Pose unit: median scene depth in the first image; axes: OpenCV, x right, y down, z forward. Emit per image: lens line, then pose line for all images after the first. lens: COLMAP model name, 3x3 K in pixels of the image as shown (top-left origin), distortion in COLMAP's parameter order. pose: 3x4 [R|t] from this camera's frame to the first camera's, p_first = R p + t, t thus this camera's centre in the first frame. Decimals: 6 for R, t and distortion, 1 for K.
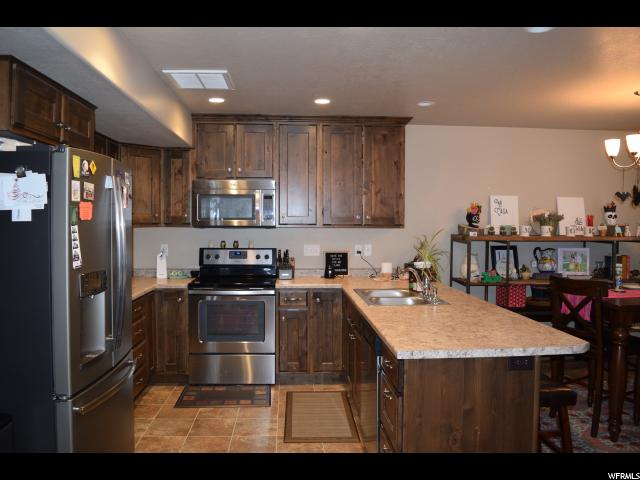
lens RADIAL K [[503.8, 0, 320.3], [0, 503.8, 237.8], [0, 0, 1]] dist [-0.095157, 0.004925]
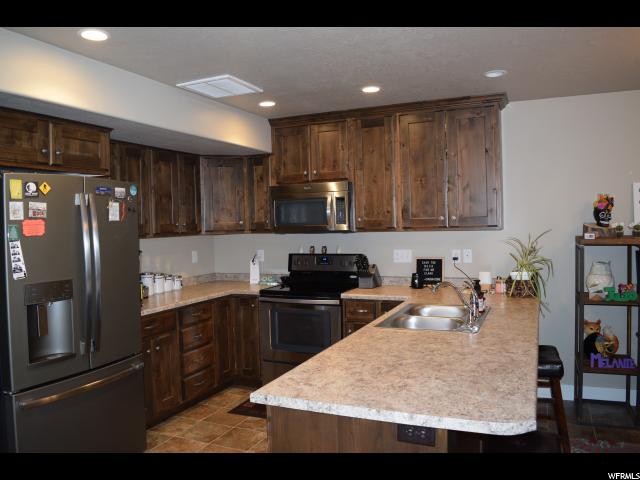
lens RADIAL K [[503.8, 0, 319.0], [0, 503.8, 239.9], [0, 0, 1]] dist [-0.095157, 0.004925]
pose [[0.884666, -0.010946, -0.466096, 0.292765], [0.014341, 0.999890, 0.003737, -0.010593], [0.466004, -0.009990, 0.884726, 0.156112]]
